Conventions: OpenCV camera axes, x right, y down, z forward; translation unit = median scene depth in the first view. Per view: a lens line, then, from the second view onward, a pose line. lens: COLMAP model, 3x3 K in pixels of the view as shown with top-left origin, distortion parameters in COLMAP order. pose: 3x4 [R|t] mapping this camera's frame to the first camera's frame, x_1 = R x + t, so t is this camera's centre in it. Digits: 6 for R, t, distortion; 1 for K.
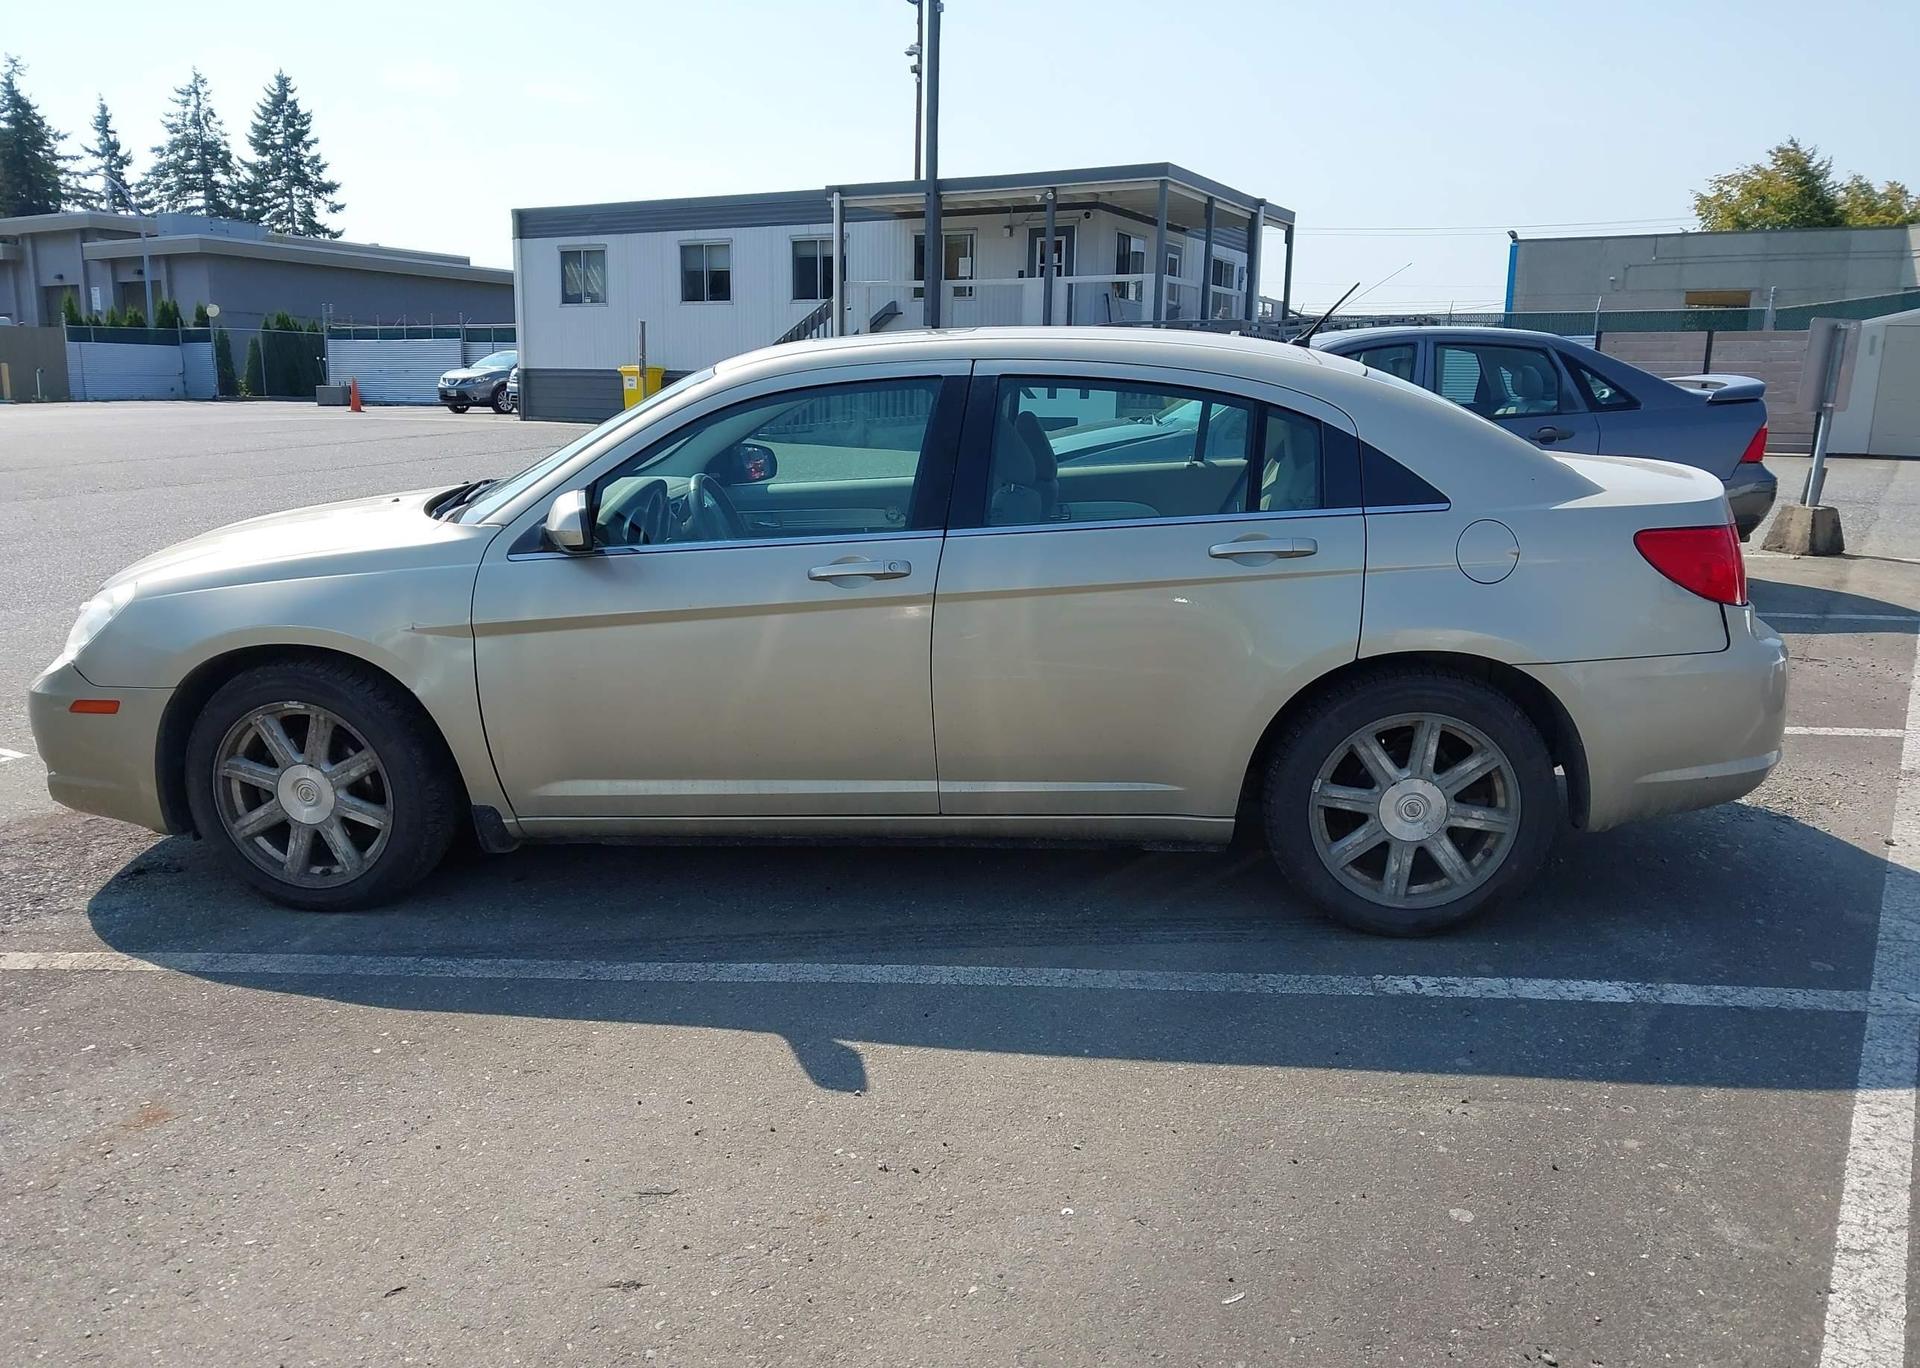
lens RADIAL K [[1523.0, 0, 964.2], [0, 1523.0, 705.6], [0, 0, 1]] dist [0.019262, -0.036496]
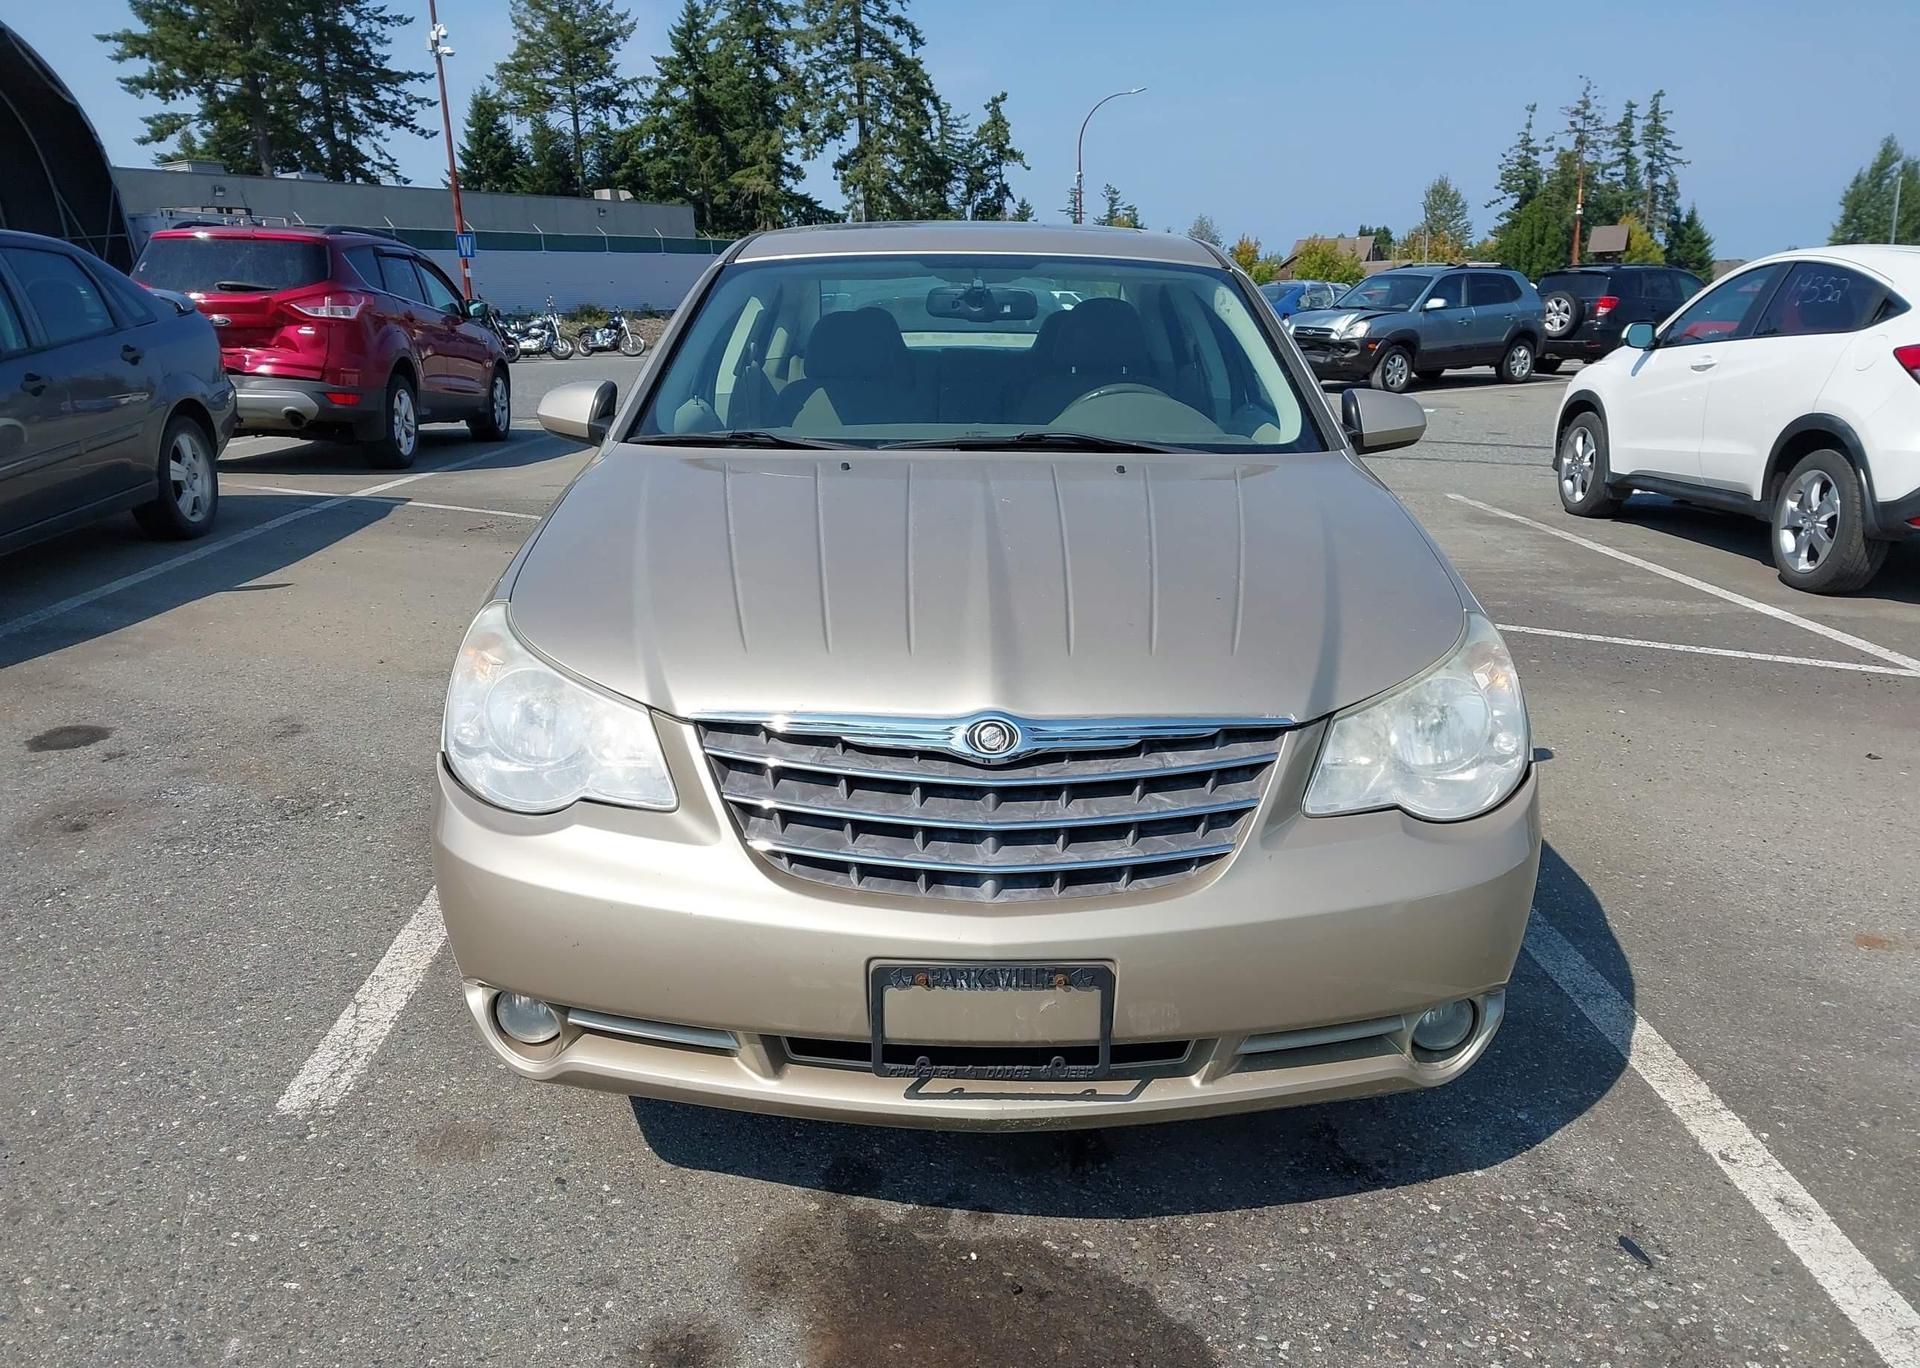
lens RADIAL K [[1532.4, 0, 960.6], [0, 1532.4, 677.5], [0, 0, 1]] dist [0.005672, 0.002522]
pose [[-0.078621, -0.254566, 0.963854, -0.103978], [0.230929, 0.935898, 0.266019, -0.024318], [-0.969789, 0.243497, -0.014794, 0.112280]]
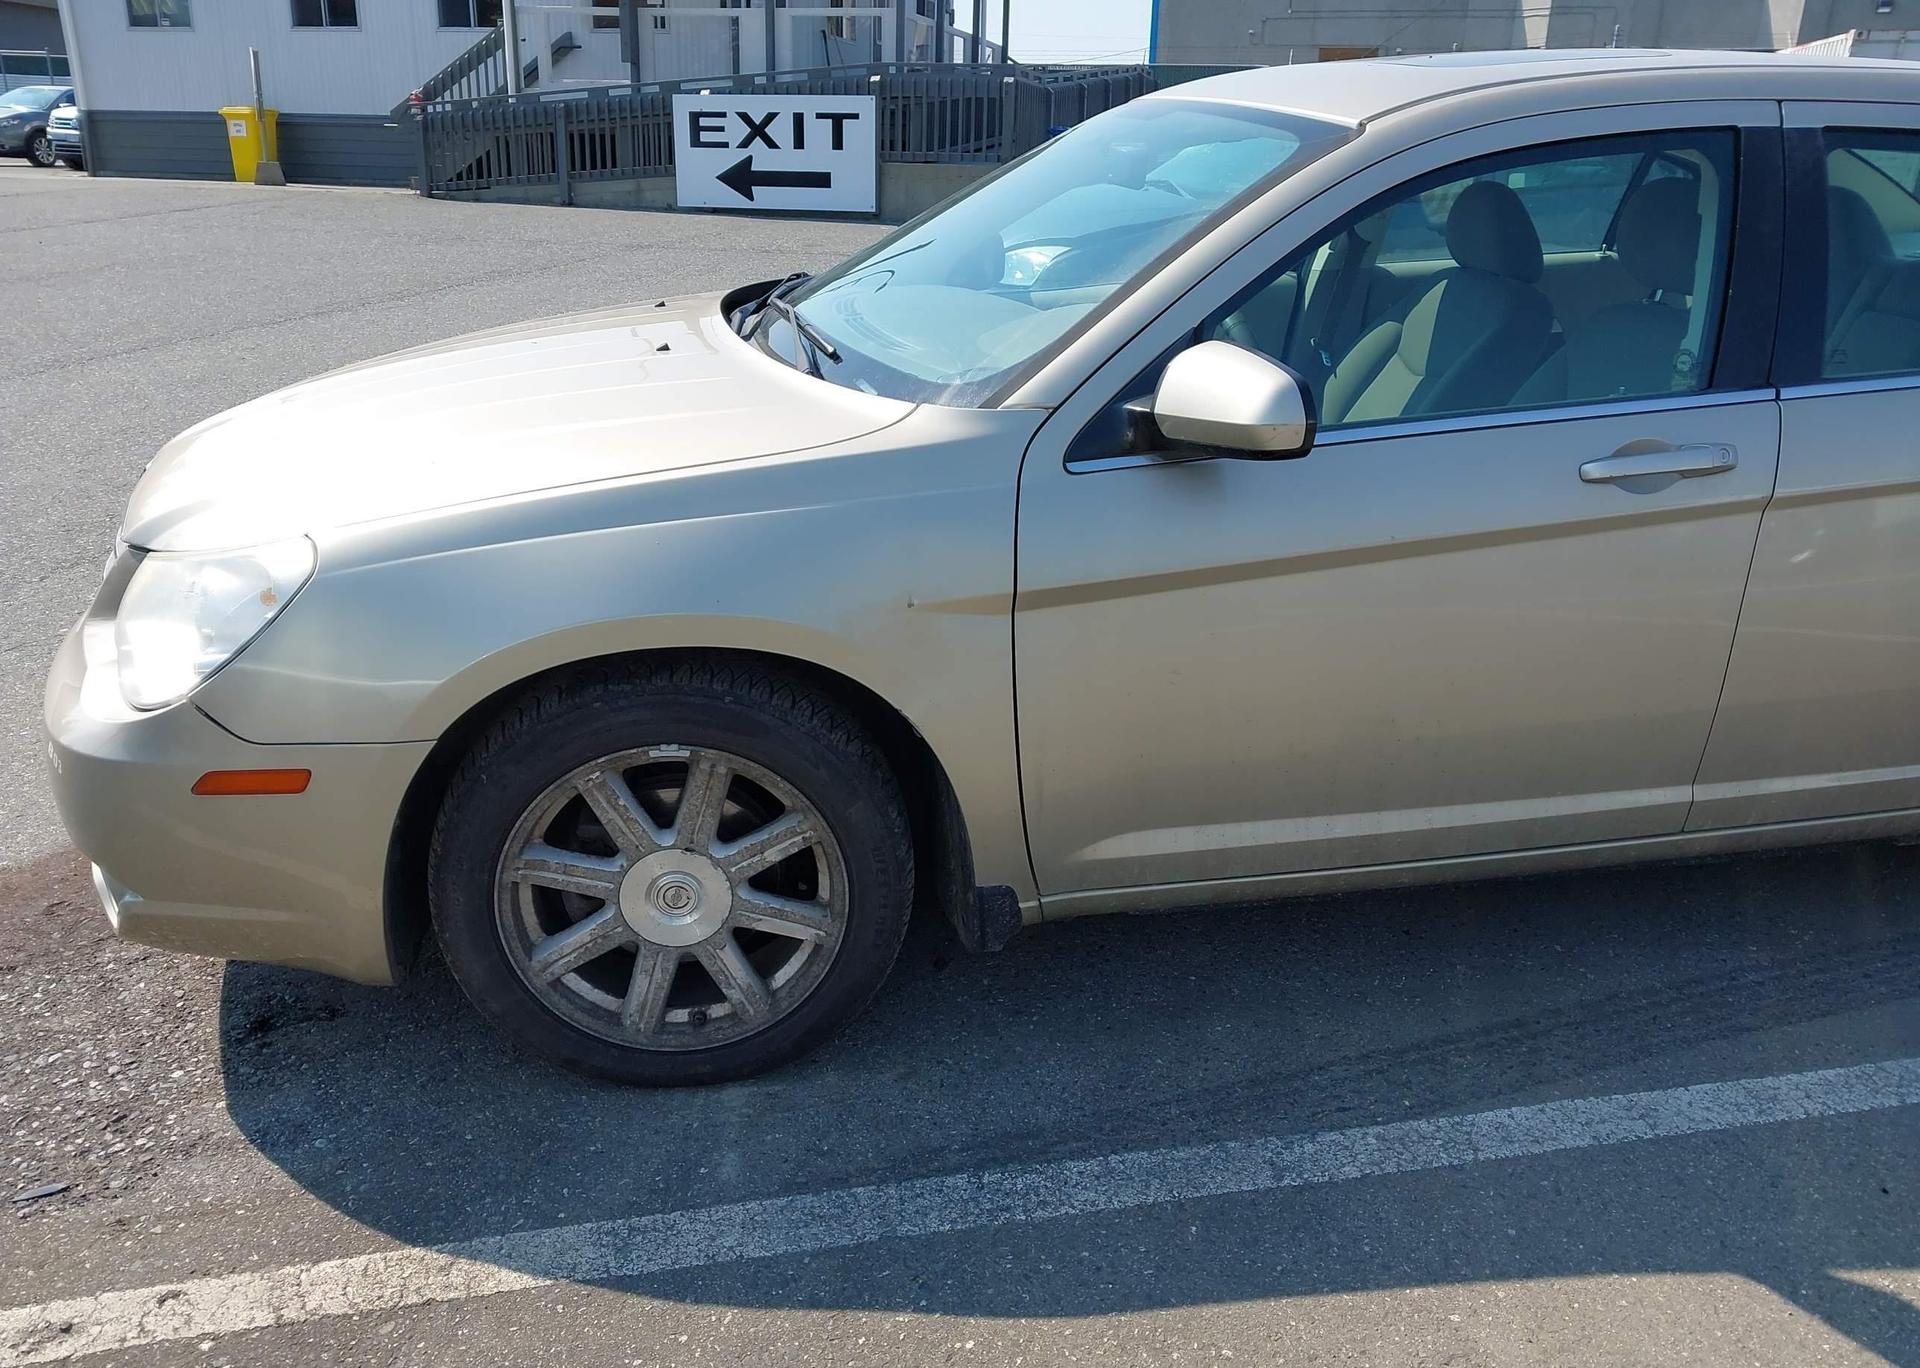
lens RADIAL K [[1523.0, 0, 964.2], [0, 1523.0, 705.6], [0, 0, 1]] dist [0.019262, -0.036496]
pose [[0.965644, -0.080712, 0.247016, -0.042533], [0.043139, 0.987143, 0.153905, -0.008568], [-0.256262, -0.137961, 0.956711, 0.041387]]
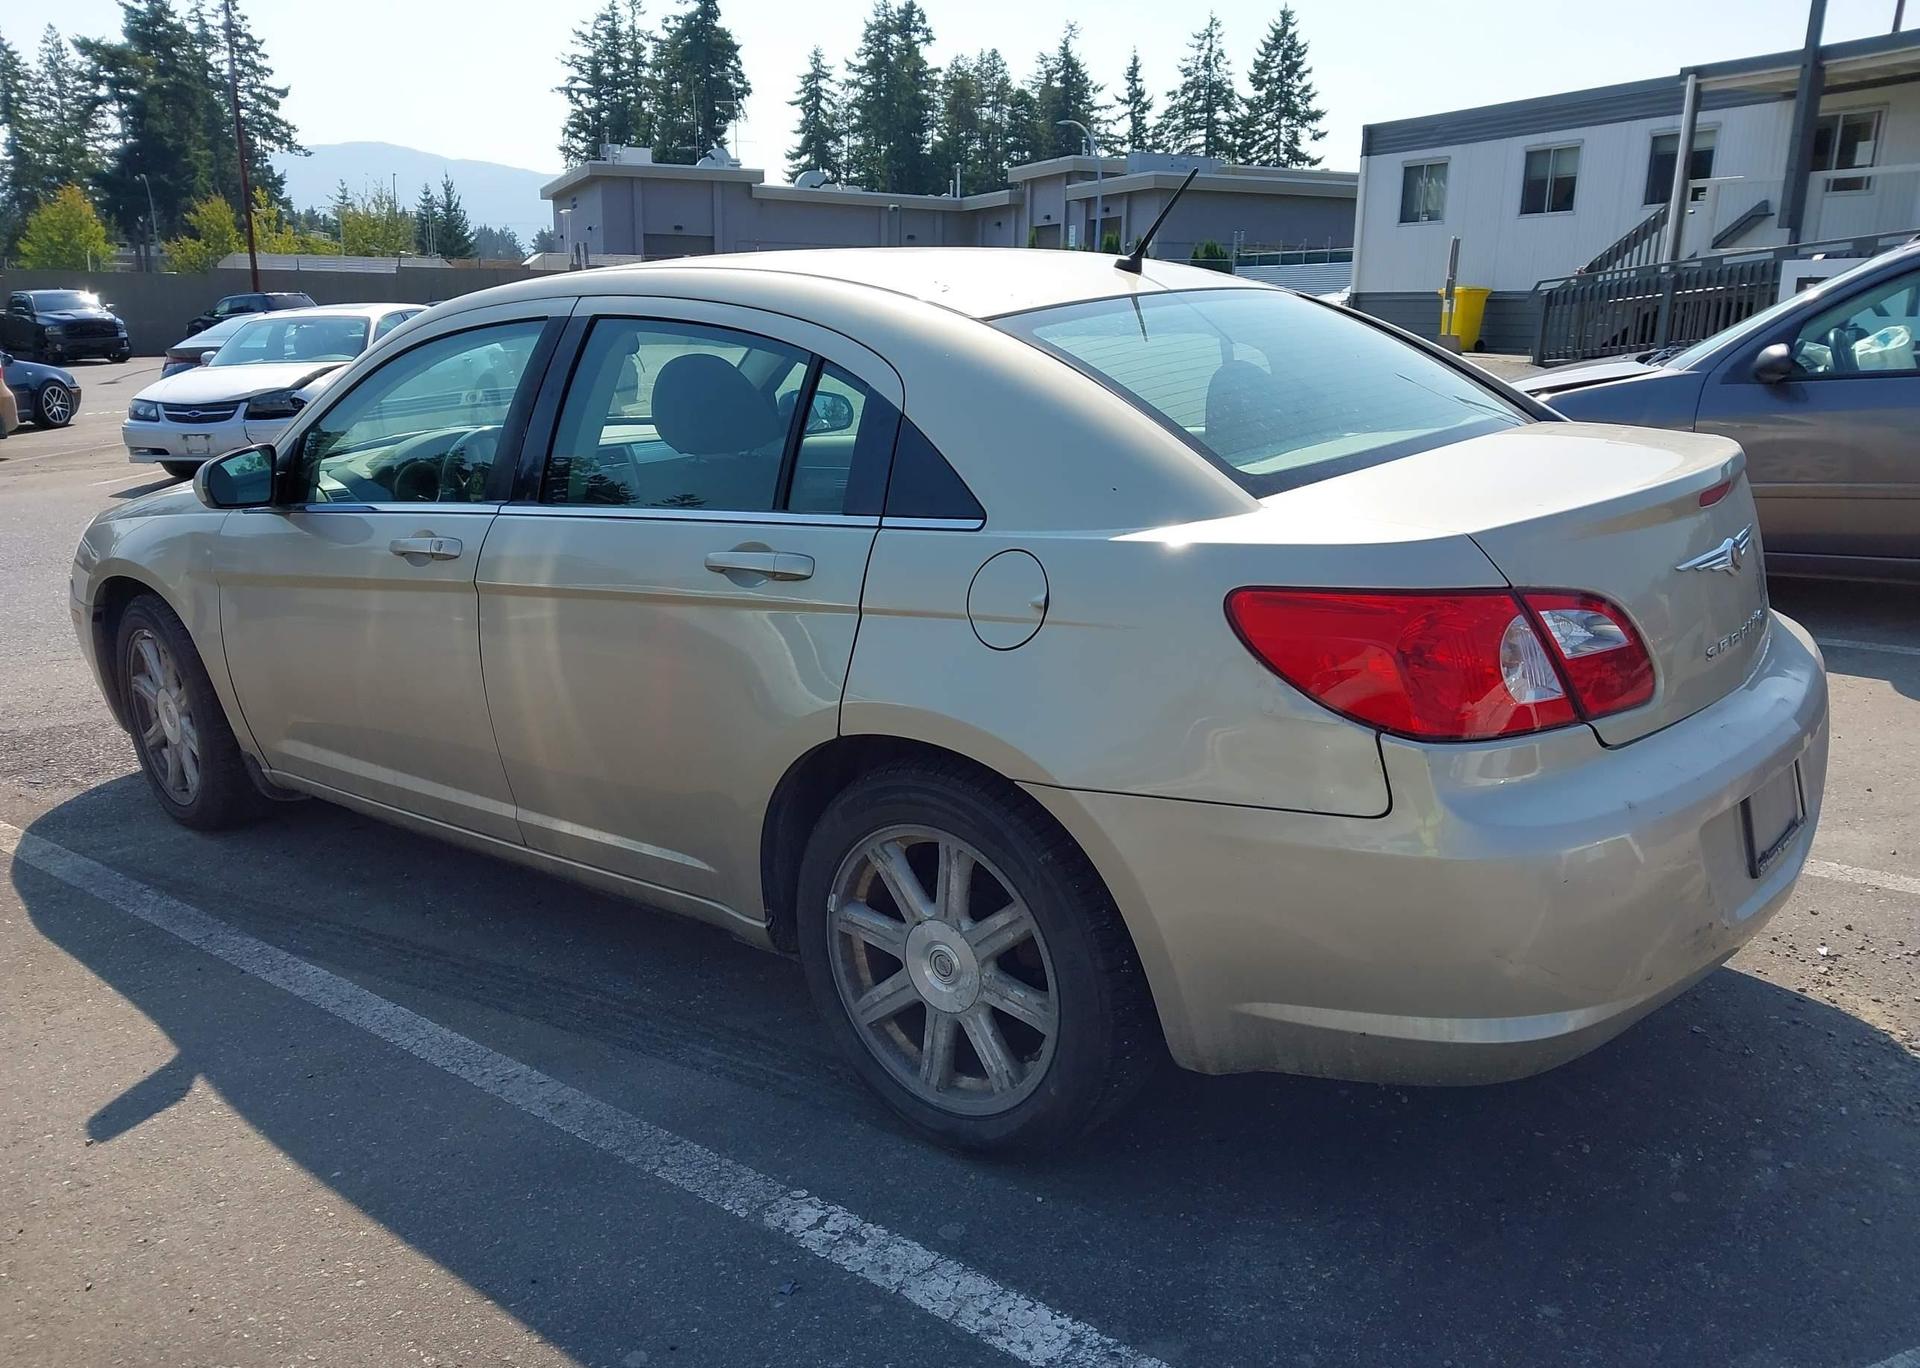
lens RADIAL K [[1526.2, 0, 960.0], [0, 1526.2, 684.0], [0, 0, 1]] dist [0.025873, -0.032037]
pose [[0.816049, 0.125516, -0.564189, 0.058411], [-0.105786, 0.992082, 0.067700, -0.008985], [0.568219, 0.004436, 0.822865, 0.039327]]
